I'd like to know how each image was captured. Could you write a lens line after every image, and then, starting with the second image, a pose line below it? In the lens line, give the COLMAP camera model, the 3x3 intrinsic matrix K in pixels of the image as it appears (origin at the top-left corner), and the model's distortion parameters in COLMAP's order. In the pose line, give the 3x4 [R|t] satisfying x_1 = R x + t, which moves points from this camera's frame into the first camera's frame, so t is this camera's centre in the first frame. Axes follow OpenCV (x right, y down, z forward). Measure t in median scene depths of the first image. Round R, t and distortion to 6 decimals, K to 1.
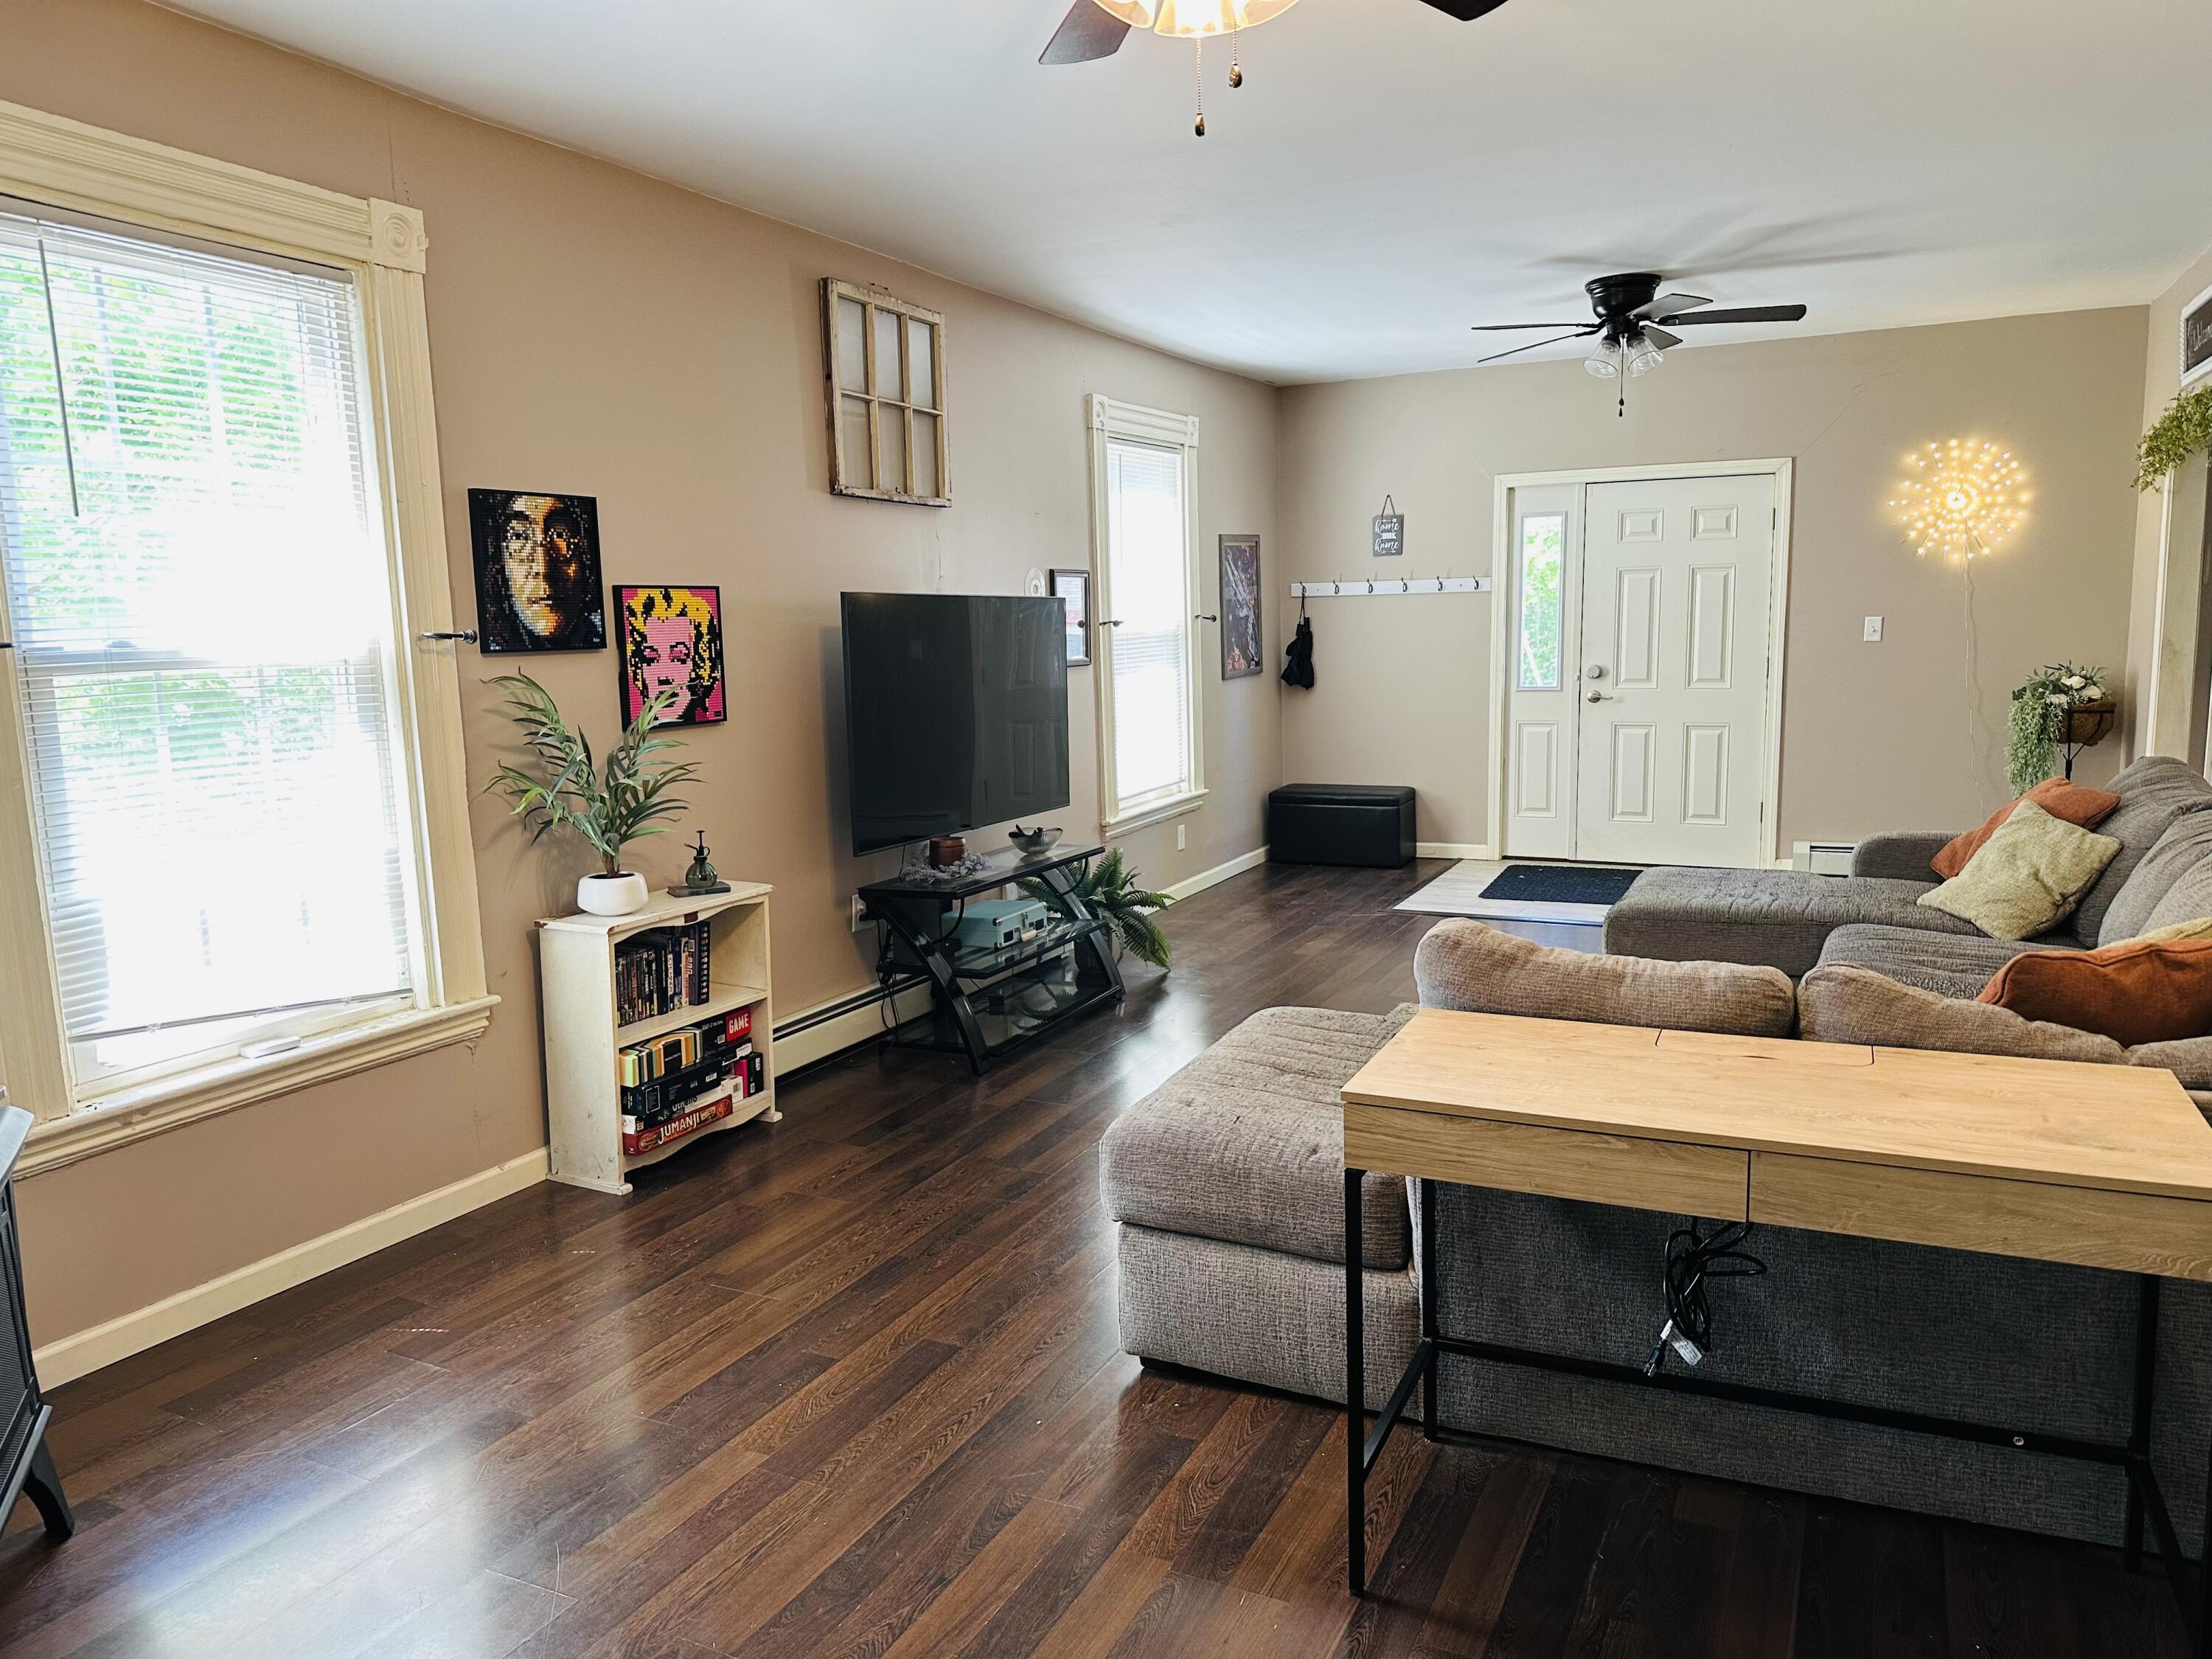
lens RADIAL K [[1553.5, 0, 1101.3], [0, 1553.5, 837.6], [0, 0, 1]] dist [0.063220, -0.079875]
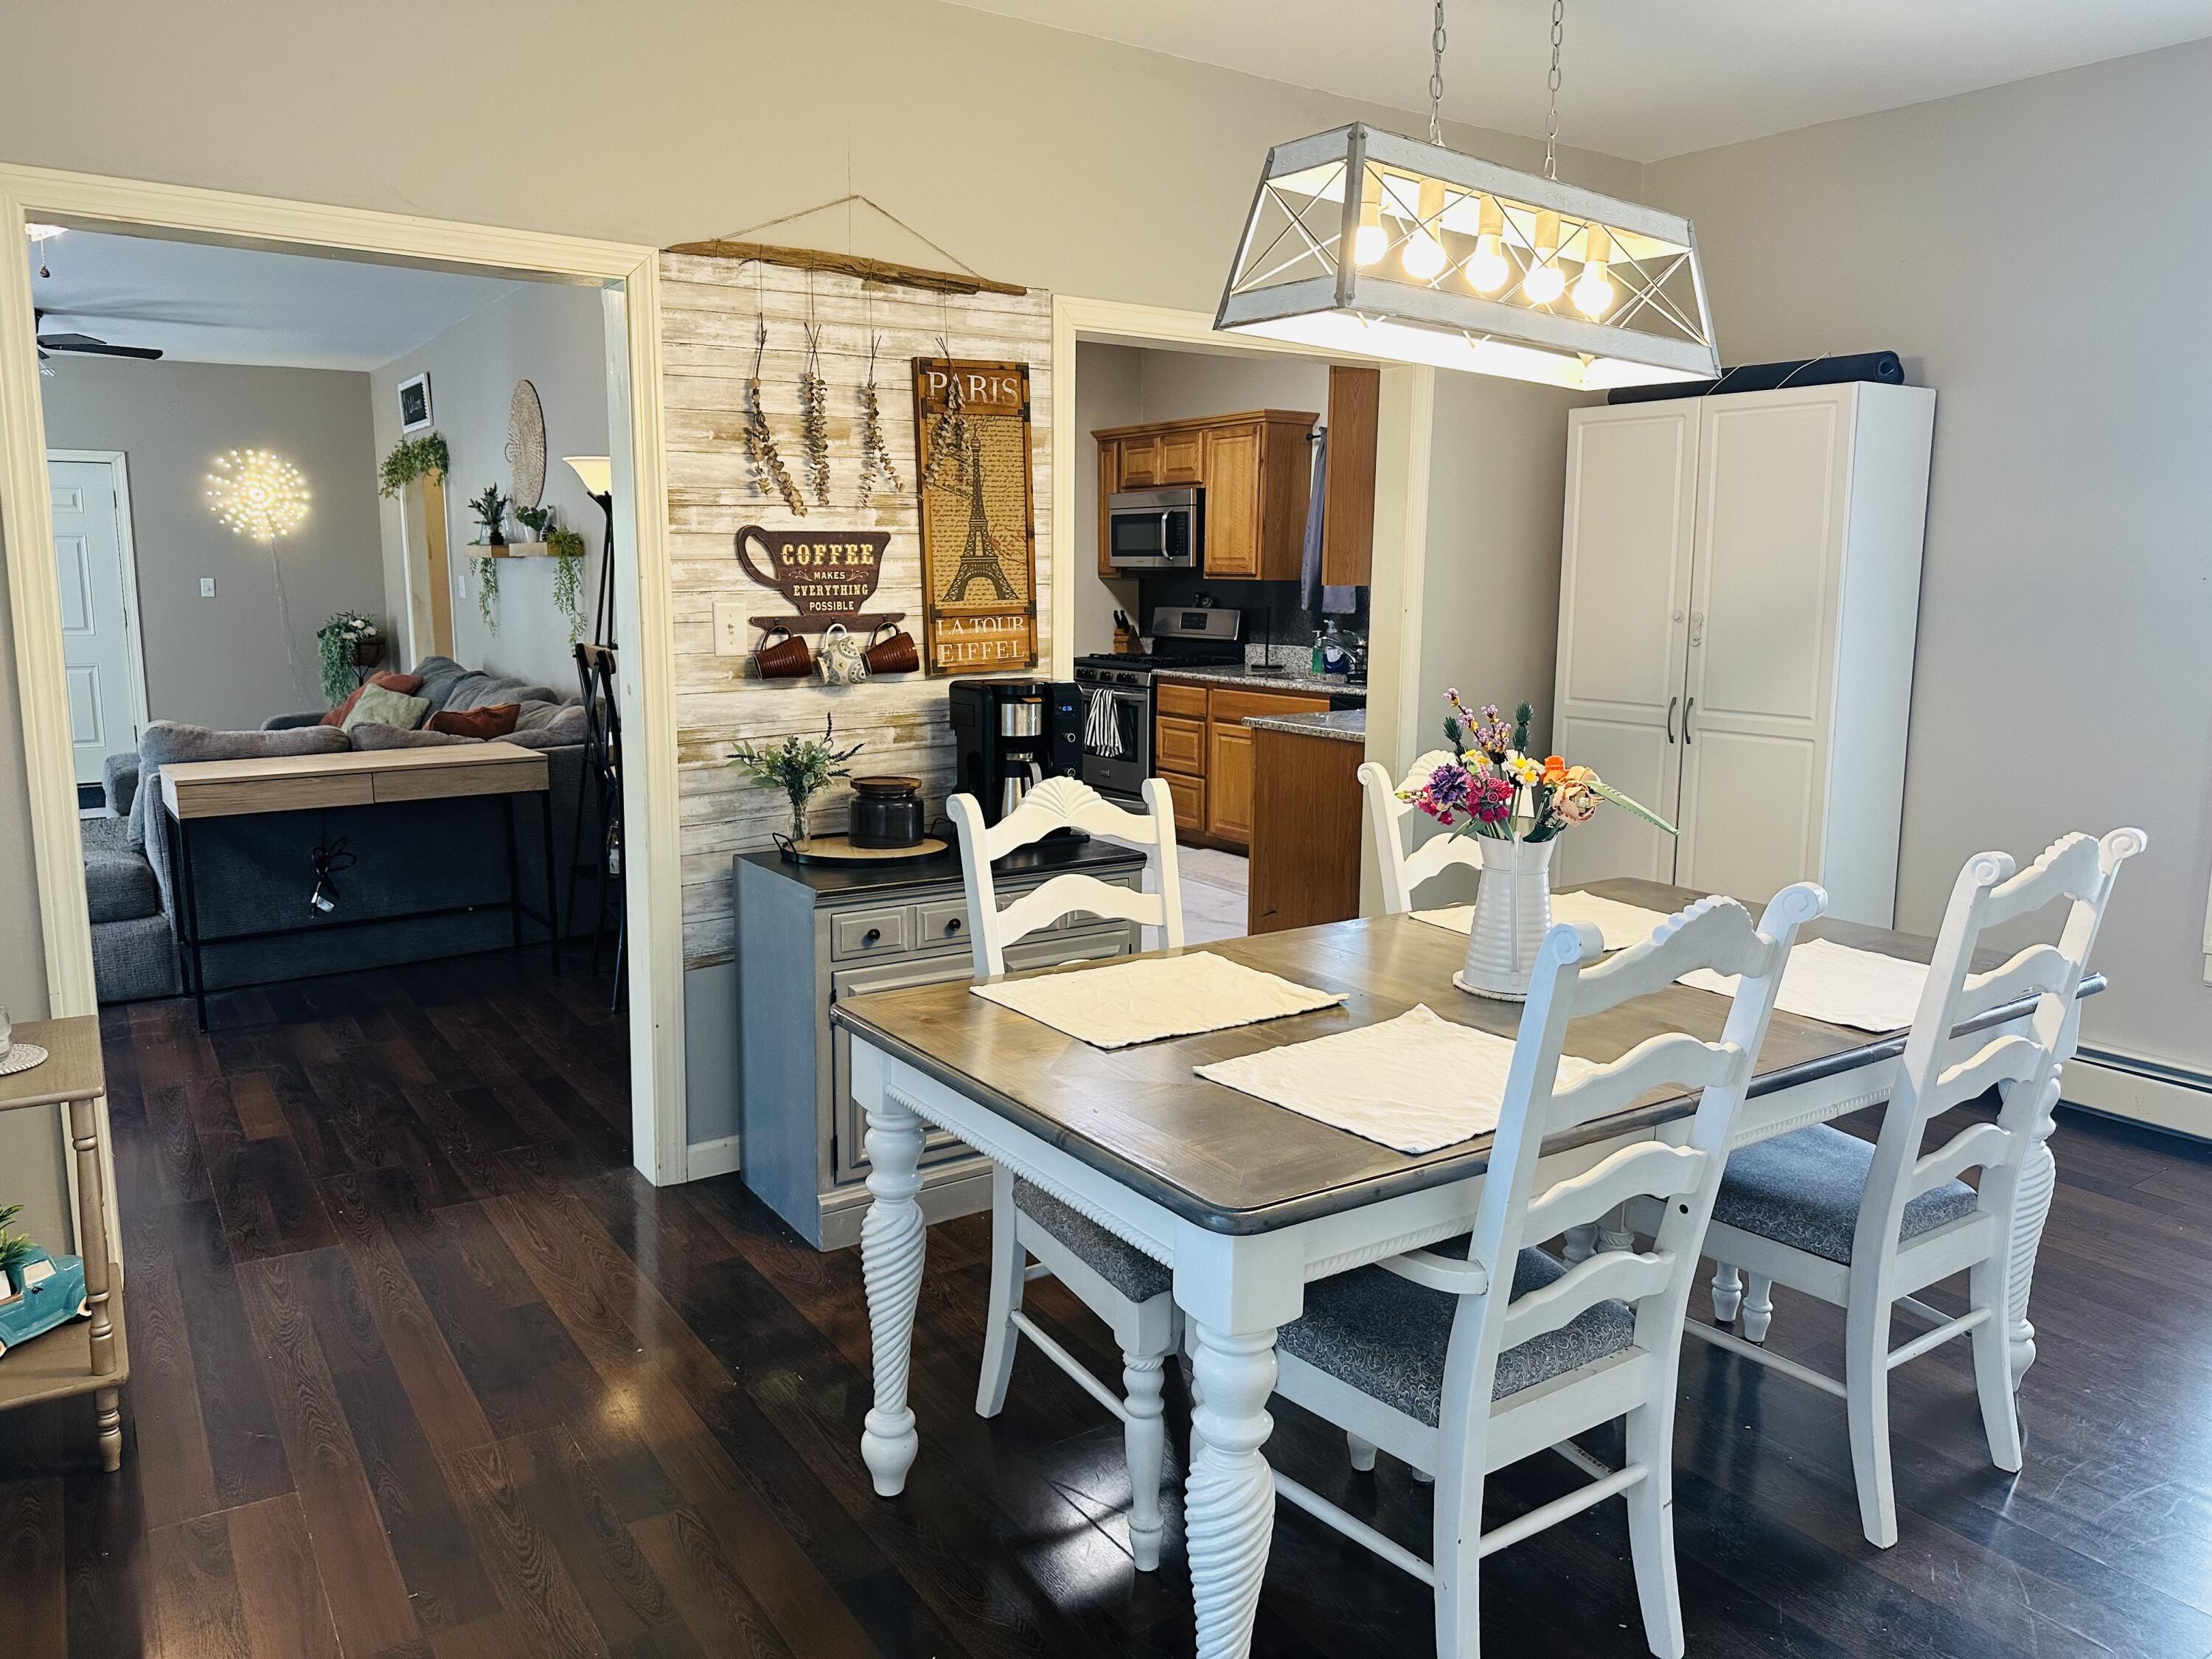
lens RADIAL K [[1553.5, 0, 1100.9], [0, 1553.5, 812.1], [0, 0, 1]] dist [0.063220, -0.079875]
pose [[0.503019, -0.107412, 0.857575, -0.514633], [0.112605, 0.991934, 0.058191, 0.113393], [-0.856908, 0.067296, 0.511057, -0.558257]]
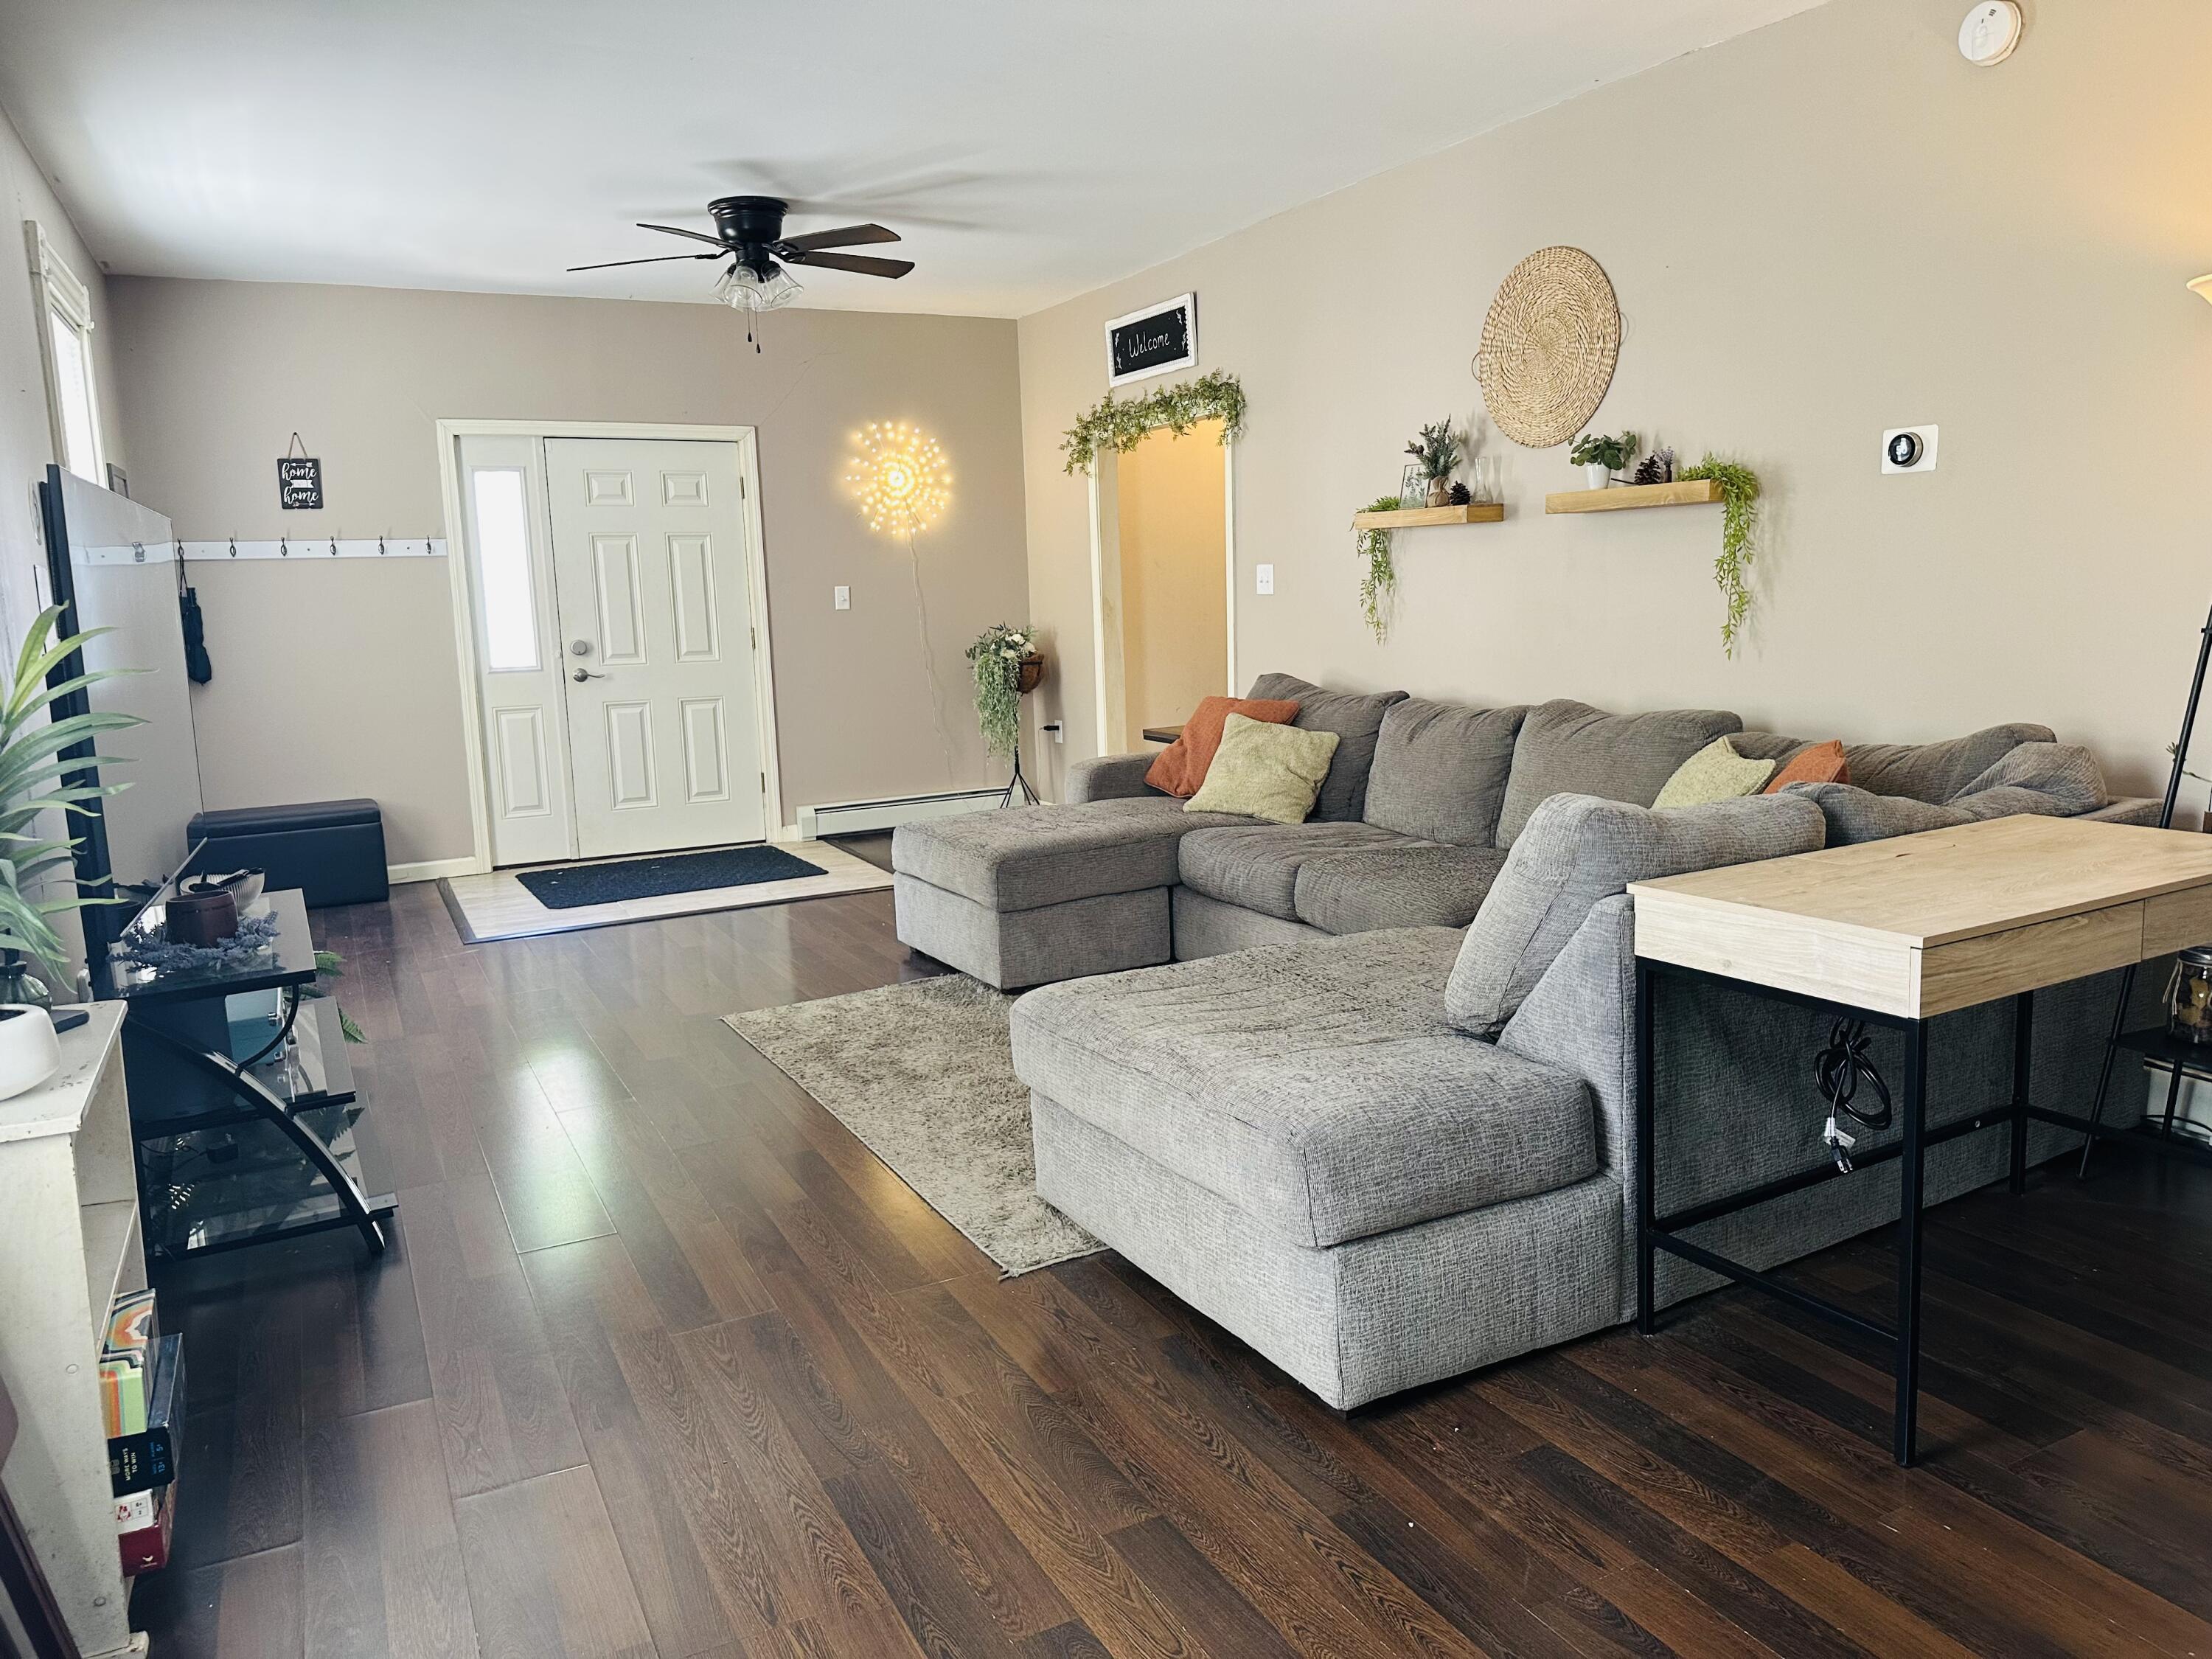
lens RADIAL K [[1553.5, 0, 1122.1], [0, 1553.5, 817.1], [0, 0, 1]] dist [0.063220, -0.079875]
pose [[0.592587, -0.113087, 0.797529, -0.438454], [0.136468, 0.989878, 0.038962, -0.003691], [-0.793862, 0.085748, 0.602022, 0.414513]]
